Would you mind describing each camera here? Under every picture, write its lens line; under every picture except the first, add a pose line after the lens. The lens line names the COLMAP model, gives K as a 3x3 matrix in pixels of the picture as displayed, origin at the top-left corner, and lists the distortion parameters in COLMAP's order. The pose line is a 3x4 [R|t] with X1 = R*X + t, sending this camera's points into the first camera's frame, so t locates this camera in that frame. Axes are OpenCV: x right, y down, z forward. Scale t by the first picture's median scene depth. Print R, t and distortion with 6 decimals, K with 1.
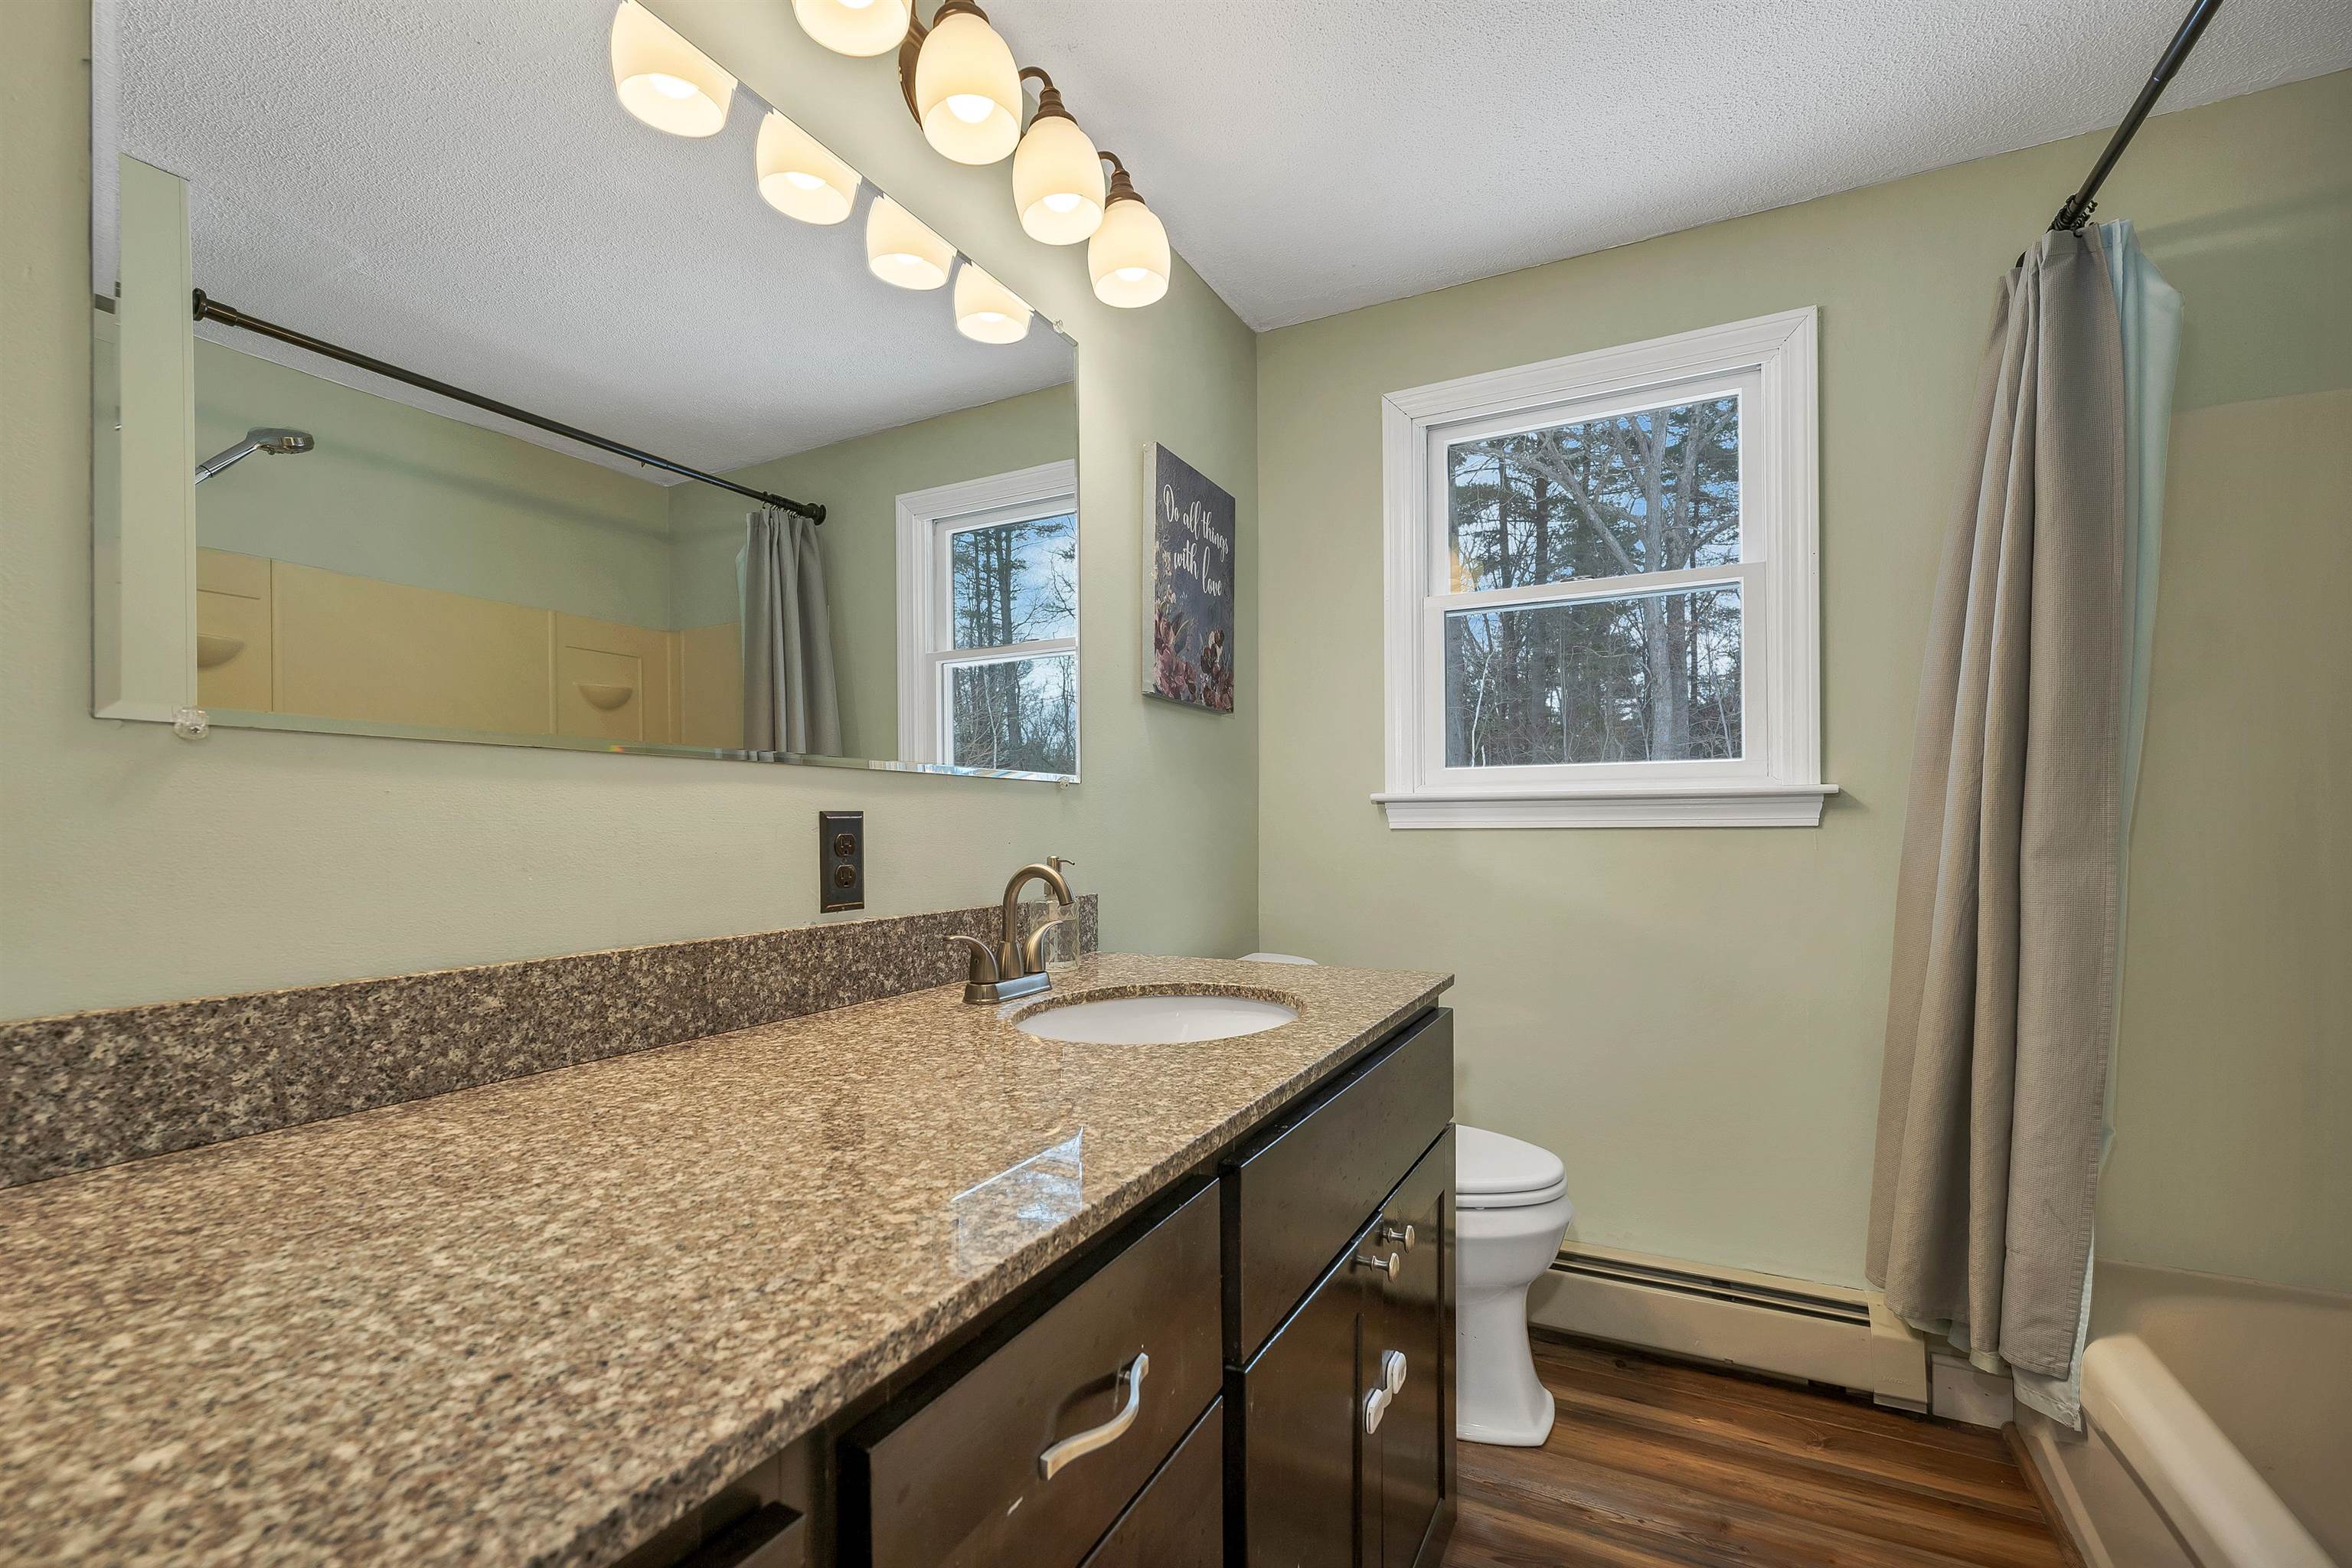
lens RADIAL K [[969.2, 0, 1178.7], [0, 969.2, 809.7], [0, 0, 1]] dist [0.003752, 0.000271]
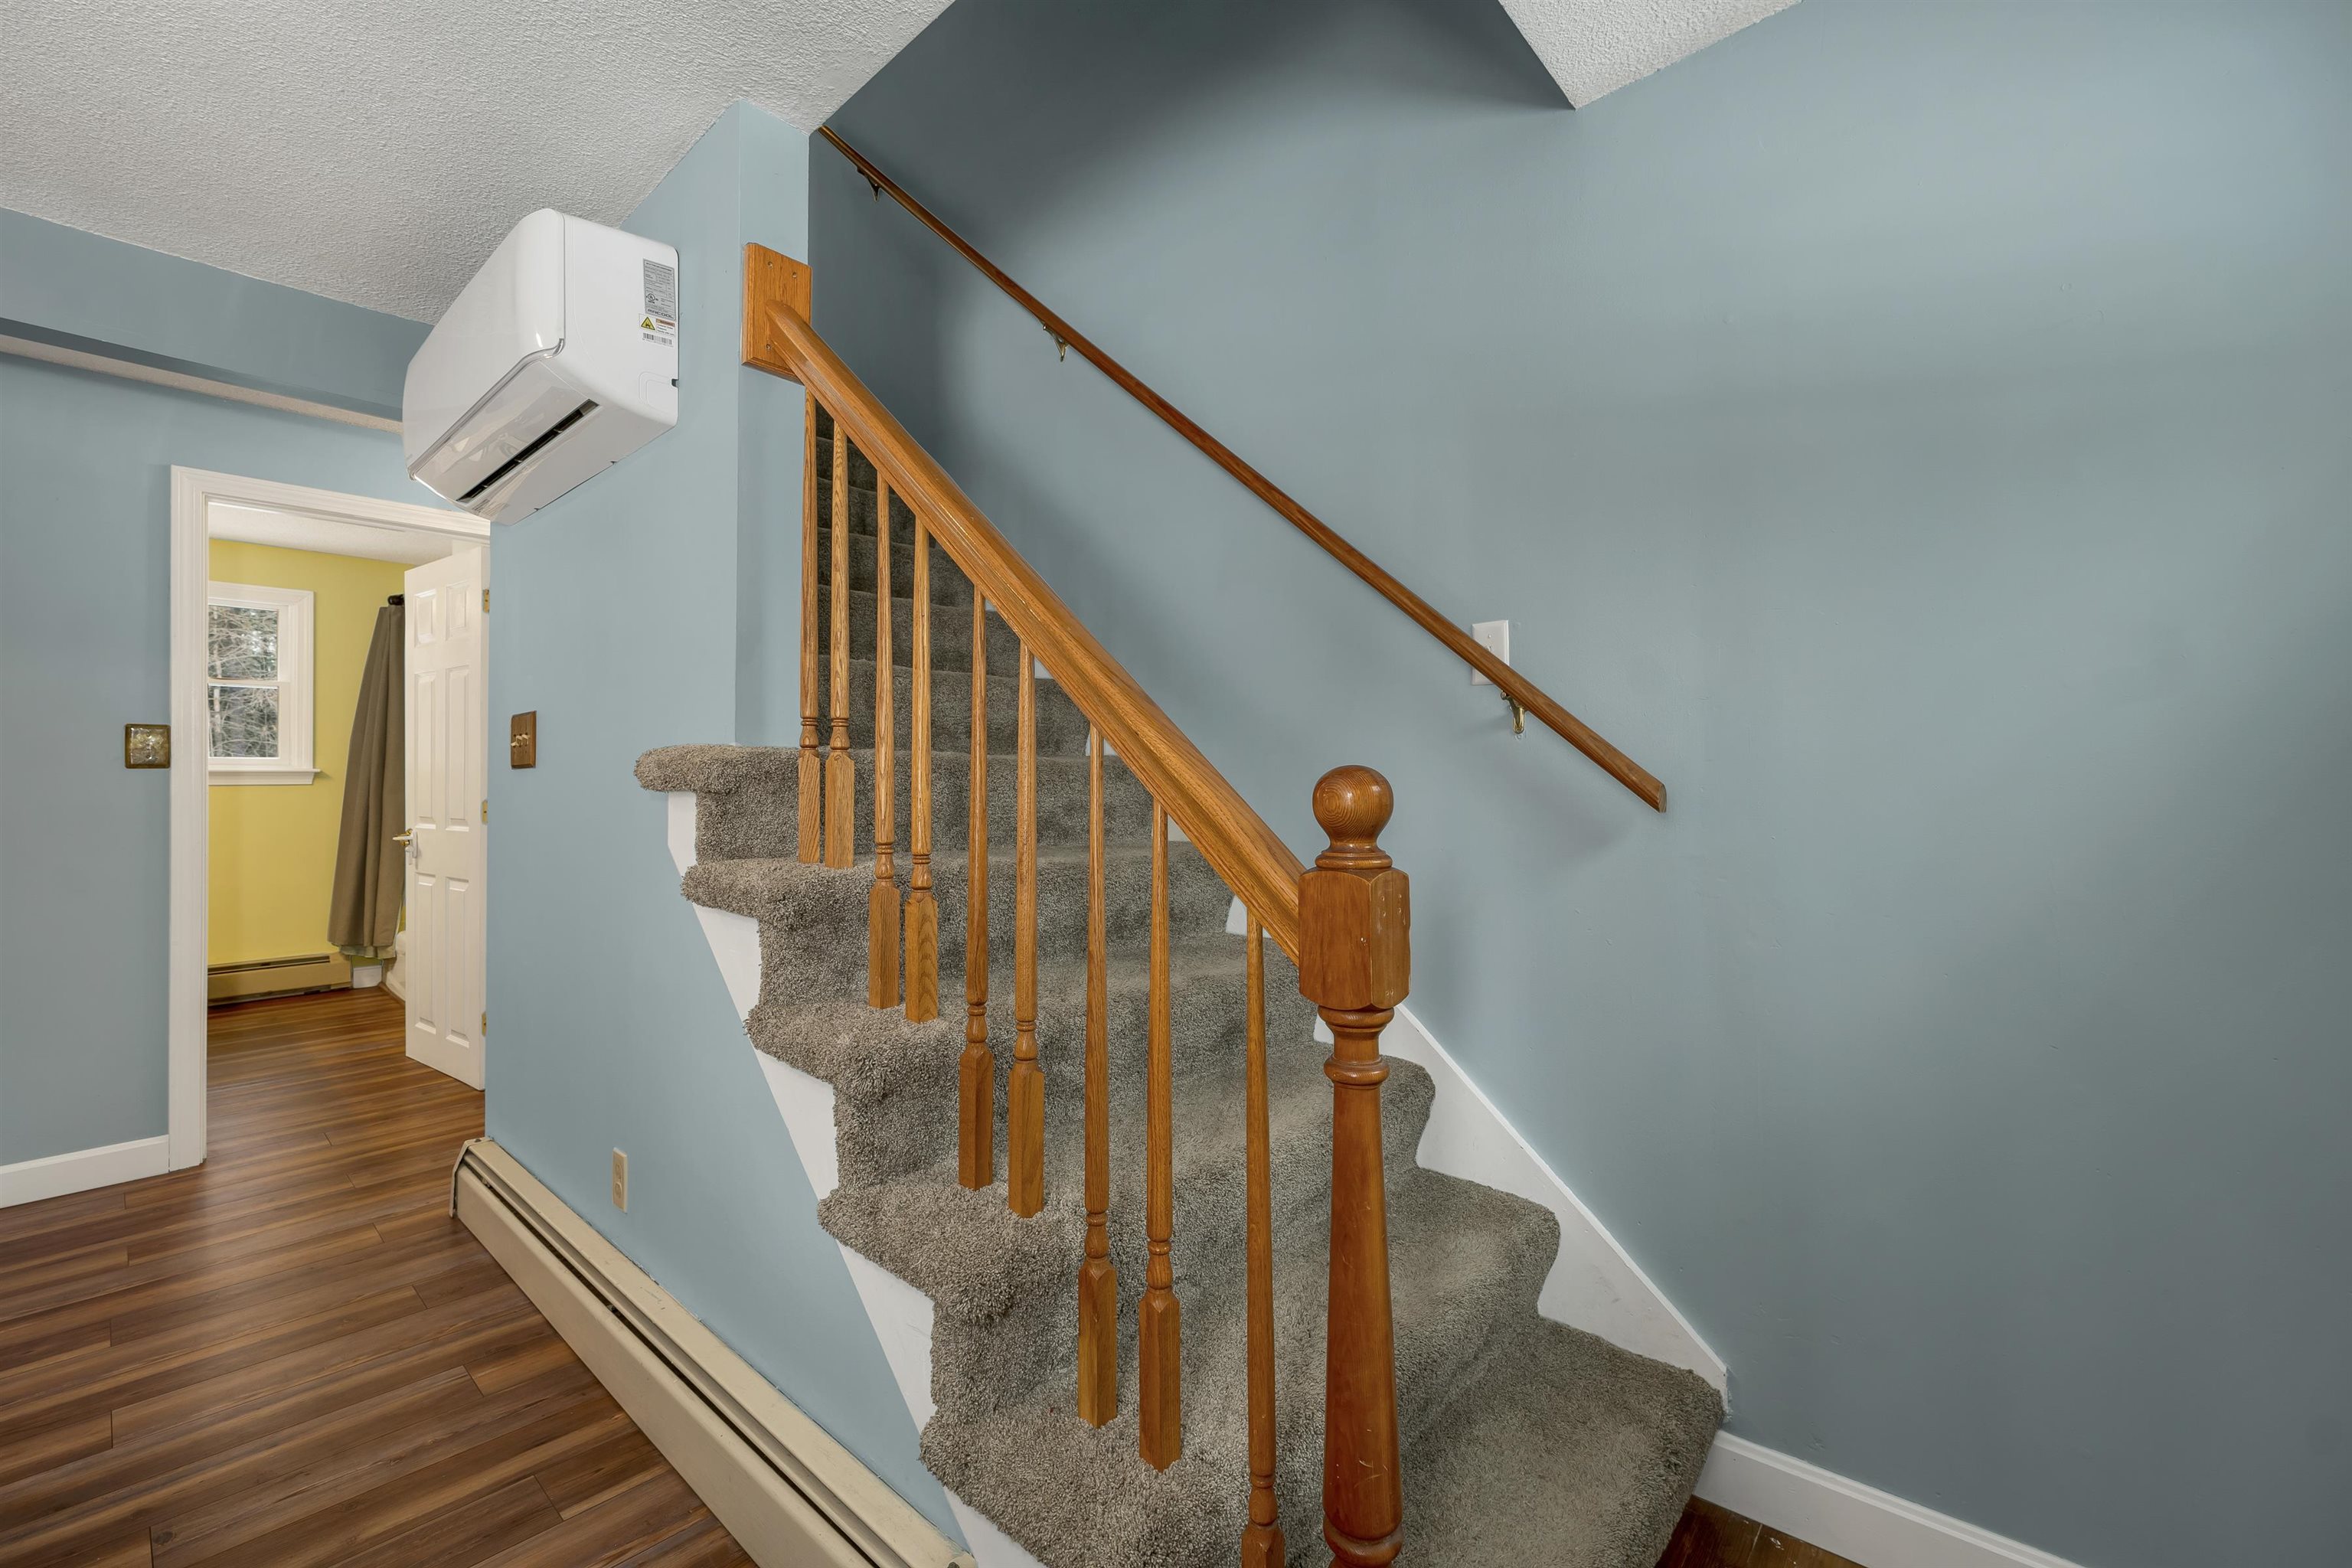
lens RADIAL K [[969.2, 0, 1178.7], [0, 969.2, 809.7], [0, 0, 1]] dist [0.003752, 0.000271]
pose [[0.251682, -0.007625, 0.967780, -1.336426], [-0.021645, 0.999674, 0.013505, -0.001902], [-0.967568, -0.024347, 0.251435, -1.991629]]
